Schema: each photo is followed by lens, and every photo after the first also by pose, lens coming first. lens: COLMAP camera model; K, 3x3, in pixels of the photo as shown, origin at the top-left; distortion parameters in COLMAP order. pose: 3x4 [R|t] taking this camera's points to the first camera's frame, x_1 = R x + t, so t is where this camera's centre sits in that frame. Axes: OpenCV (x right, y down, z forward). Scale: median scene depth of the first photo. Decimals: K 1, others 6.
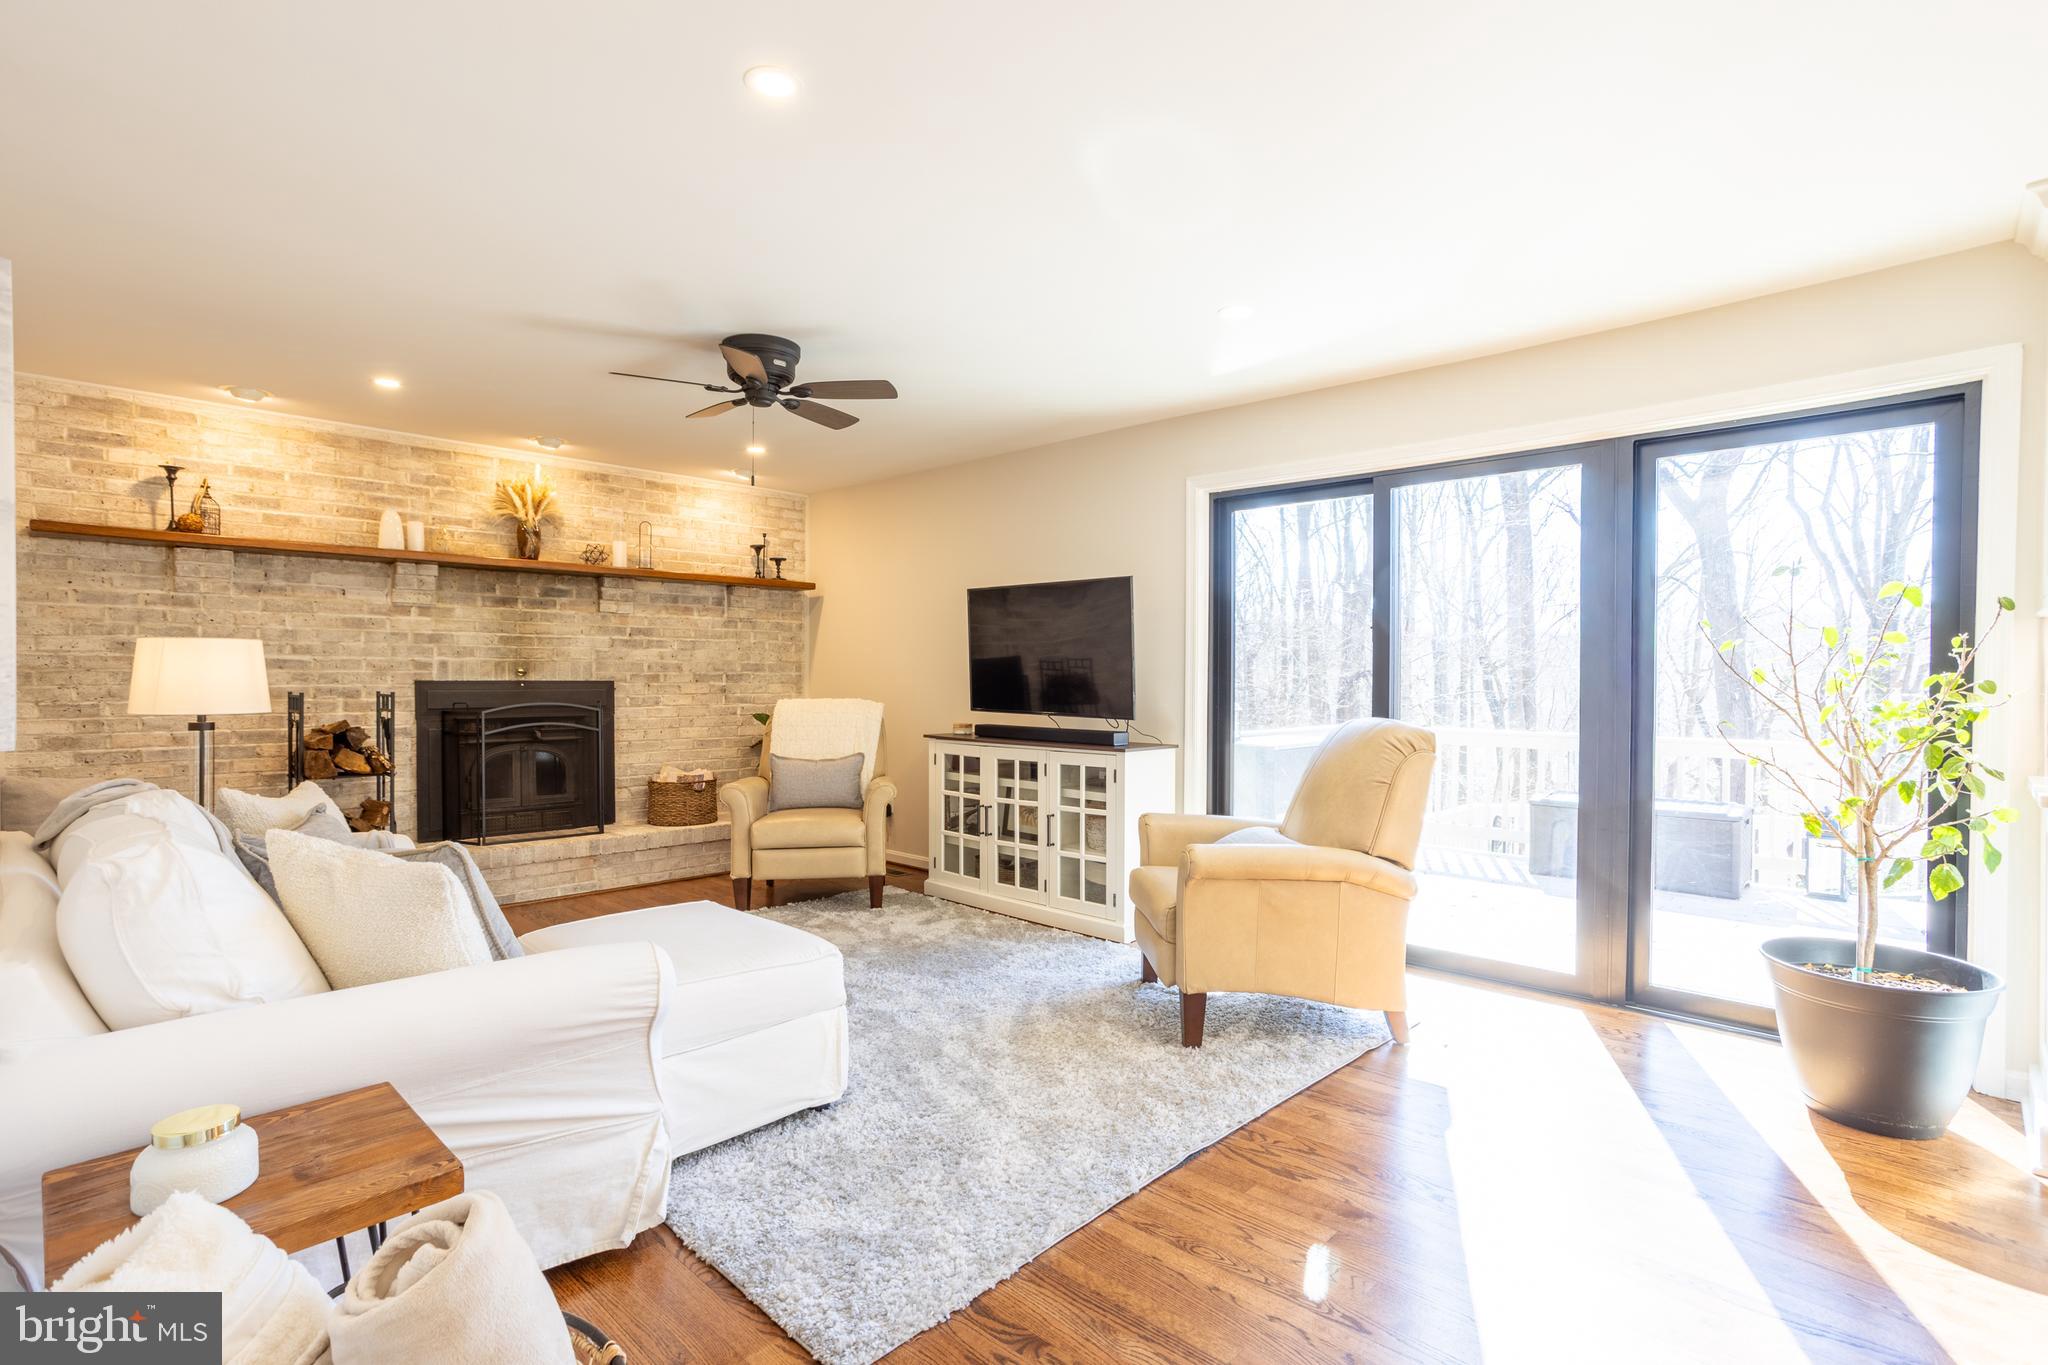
lens RADIAL K [[985.4, 0, 1026.3], [0, 985.4, 691.4], [0, 0, 1]] dist [-0.050160, 0.031537]
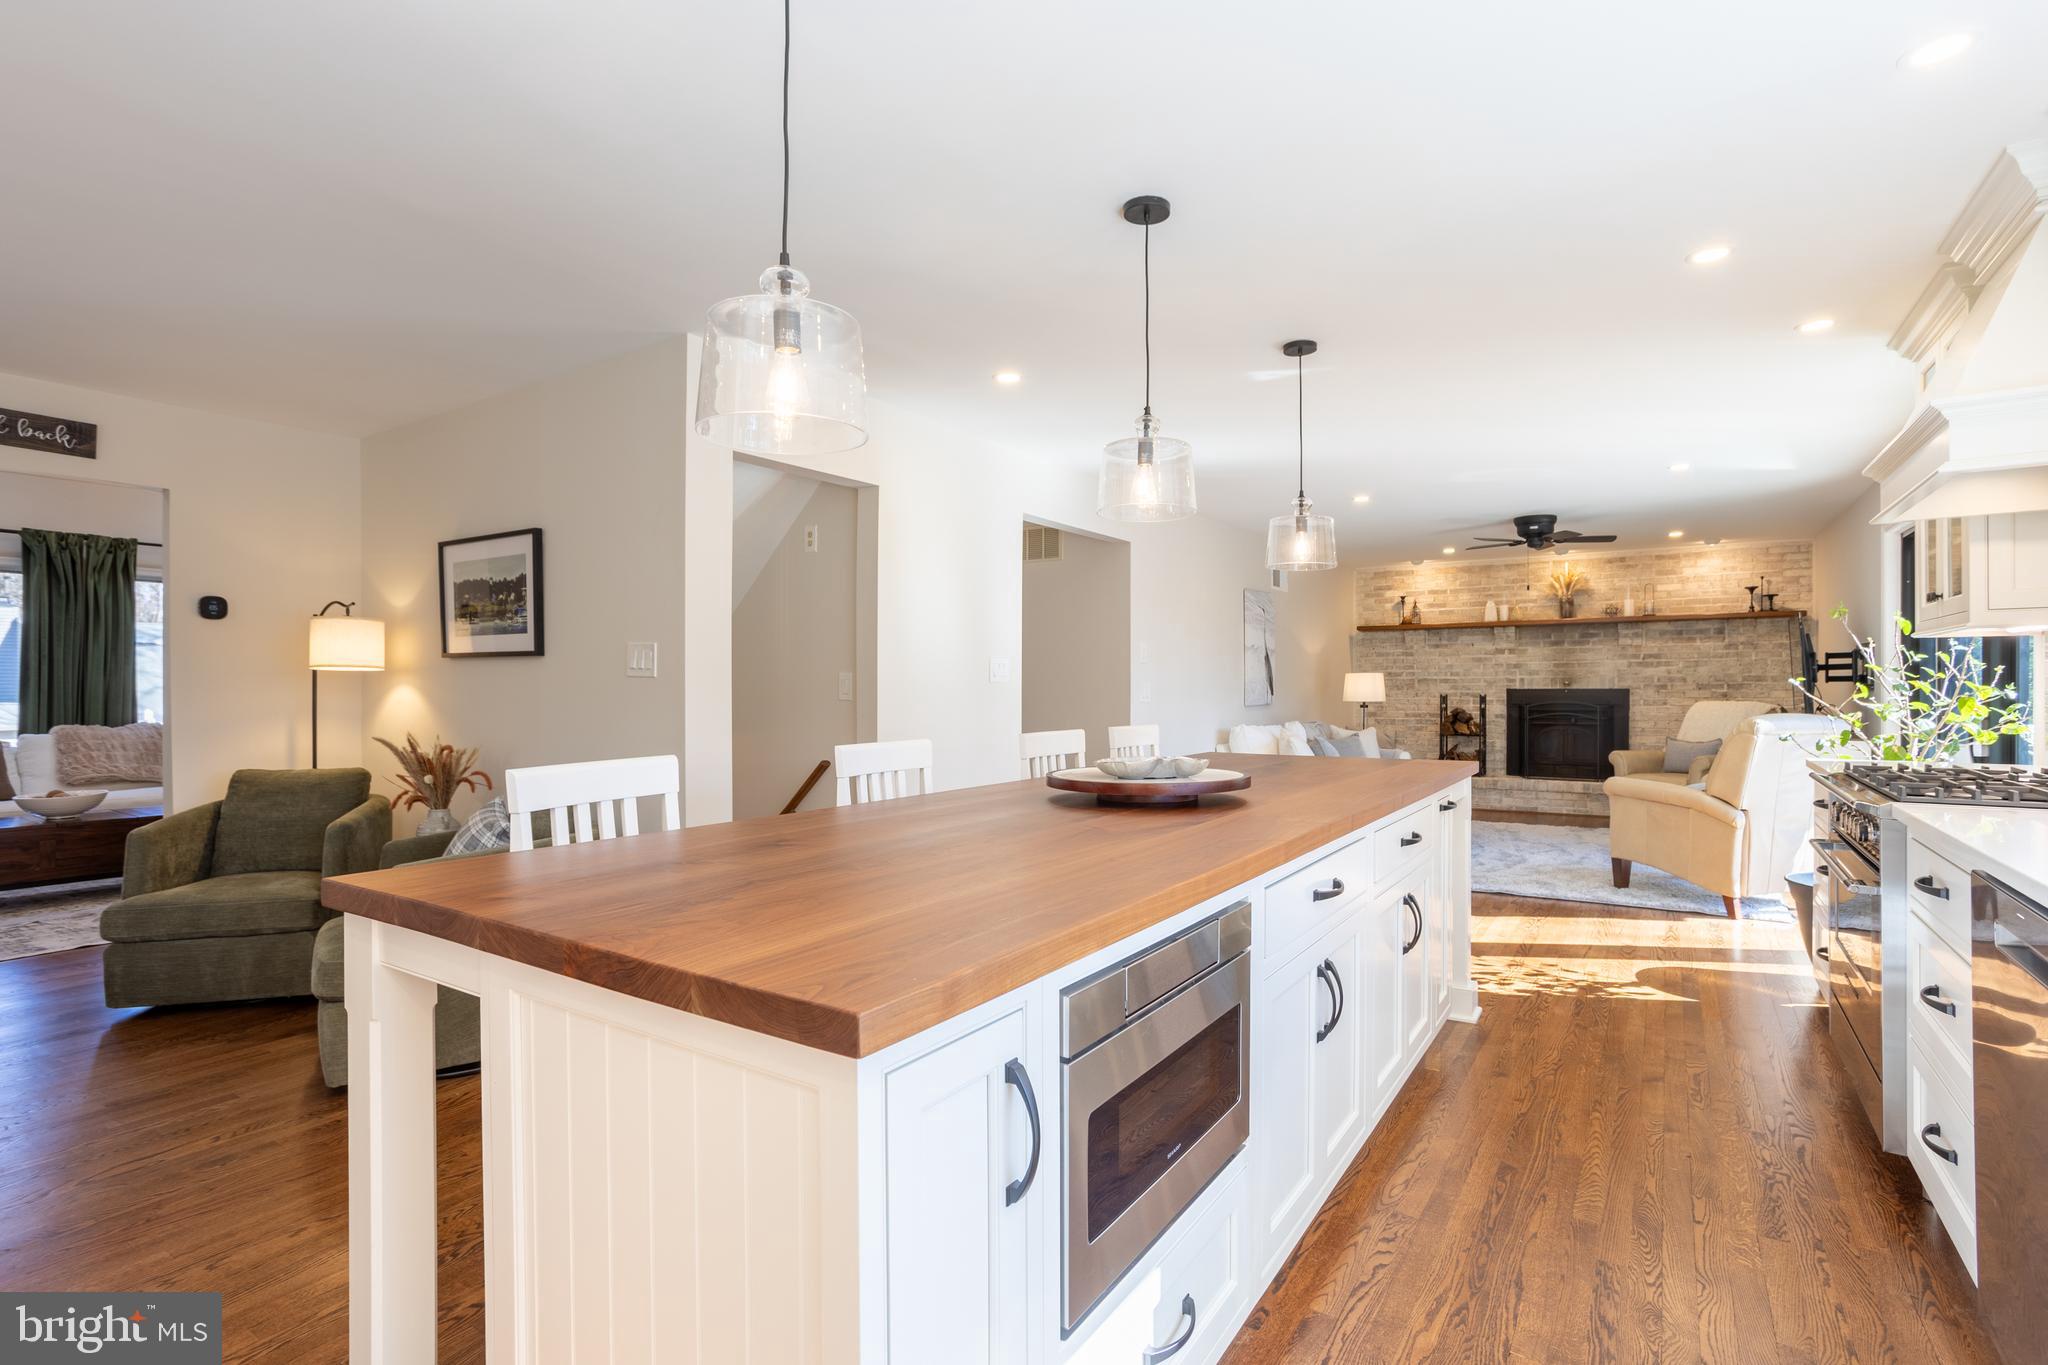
lens RADIAL K [[985.4, 0, 1034.6], [0, 985.4, 689.3], [0, 0, 1]] dist [-0.050160, 0.031537]
pose [[0.184802, -0.001052, -0.982775, 1.074540], [-0.009041, 0.999955, -0.002771, 0.003494], [0.982734, 0.009397, 0.184785, -0.253458]]
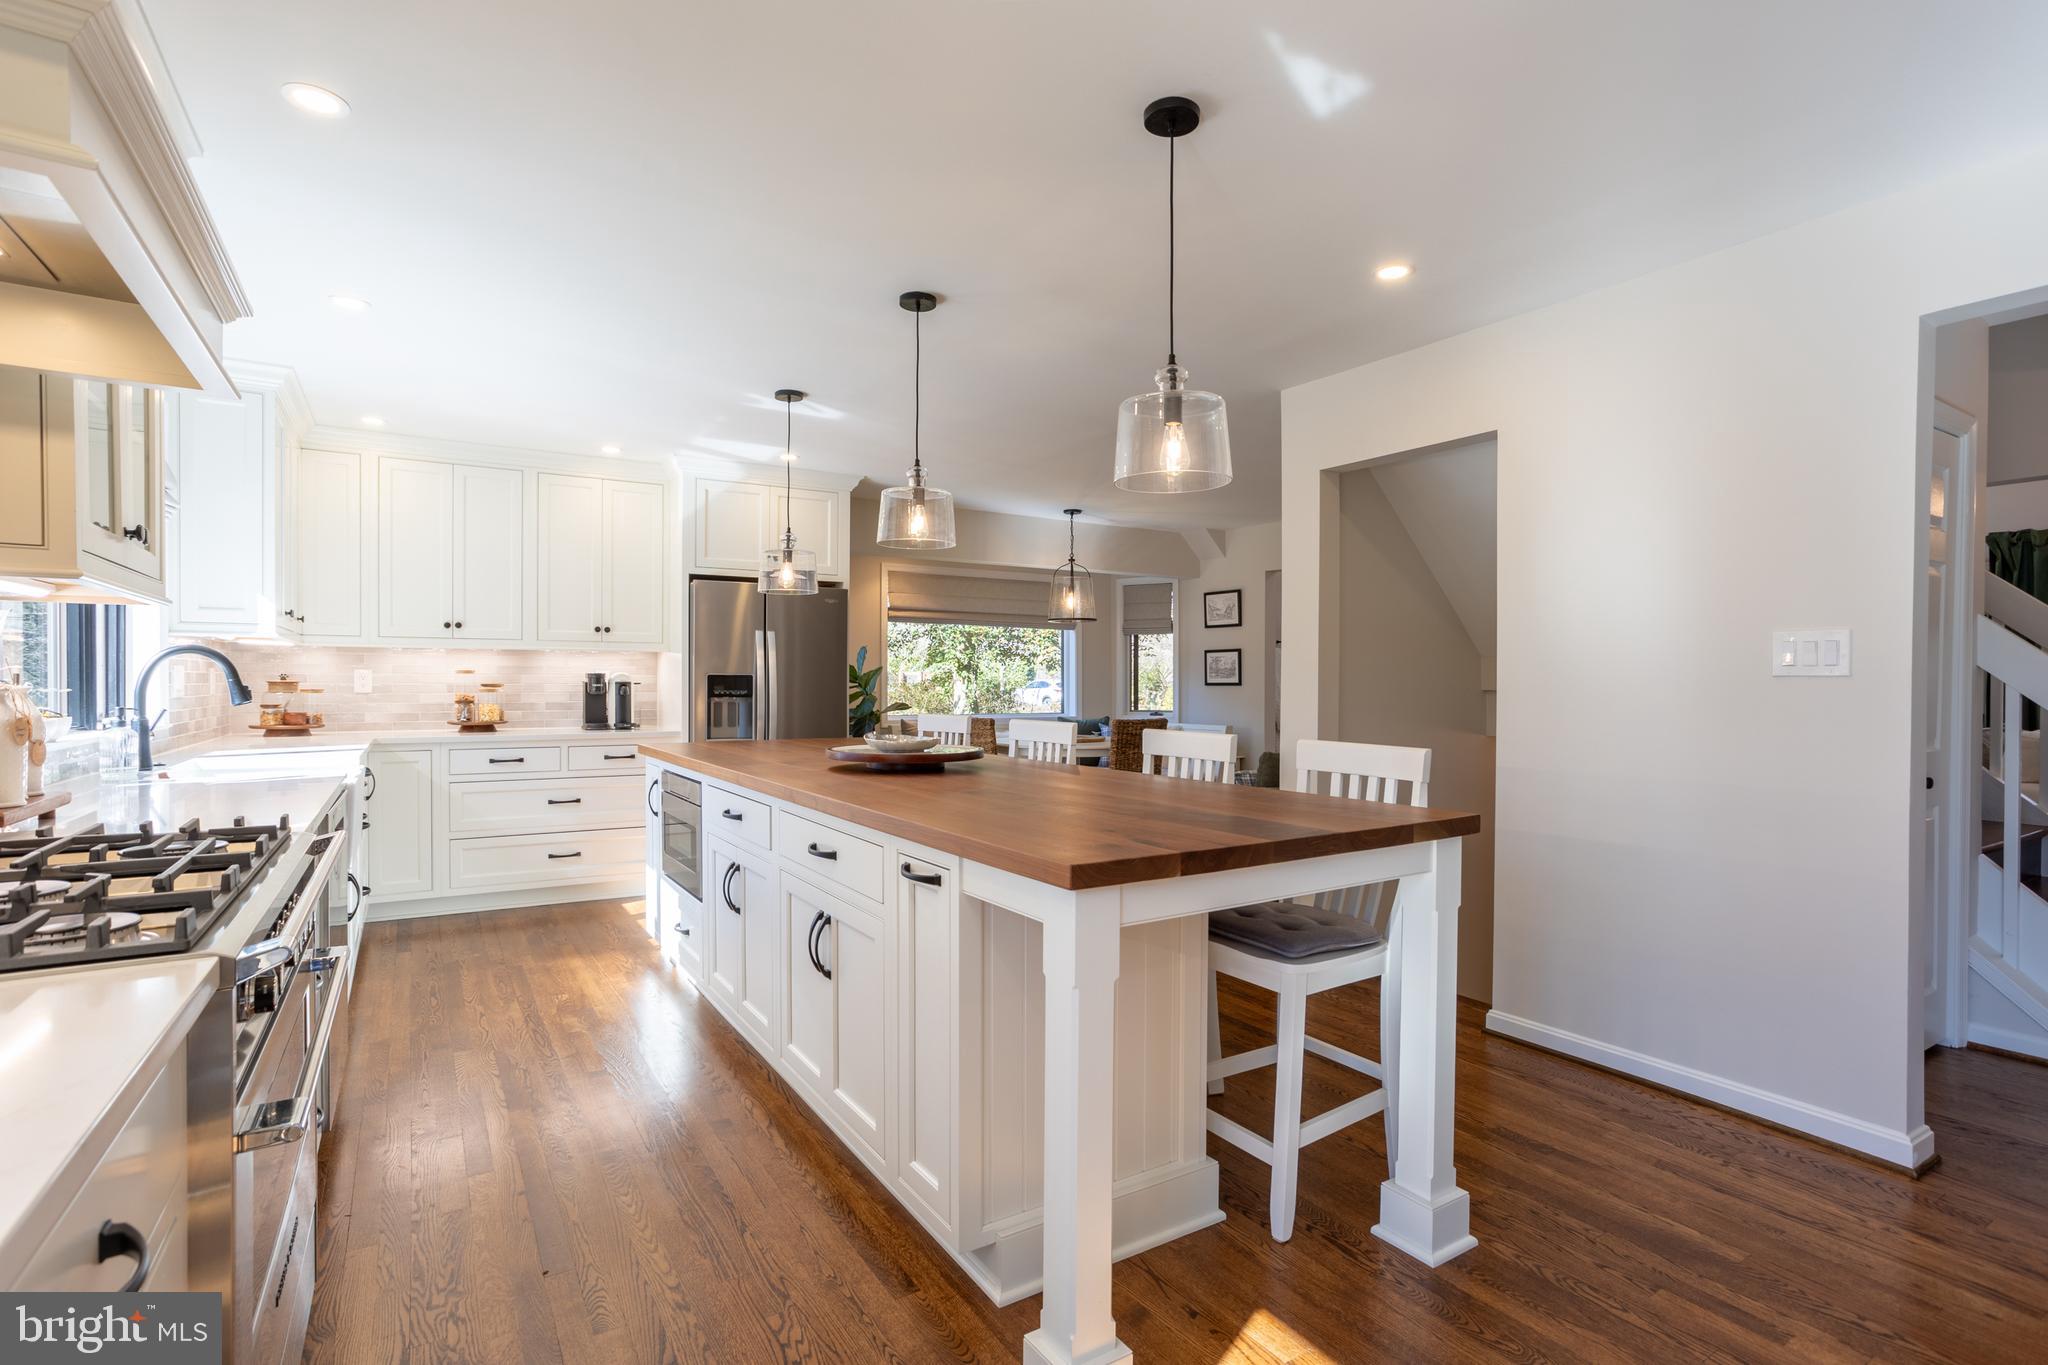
lens RADIAL K [[985.4, 0, 1021.9], [0, 985.4, 692.7], [0, 0, 1]] dist [-0.050160, 0.031537]
pose [[-0.969717, -0.010179, 0.244018, 0.376848], [-0.004278, 0.999686, 0.024698, -0.008429], [-0.244193, 0.022906, -0.969456, 0.491364]]
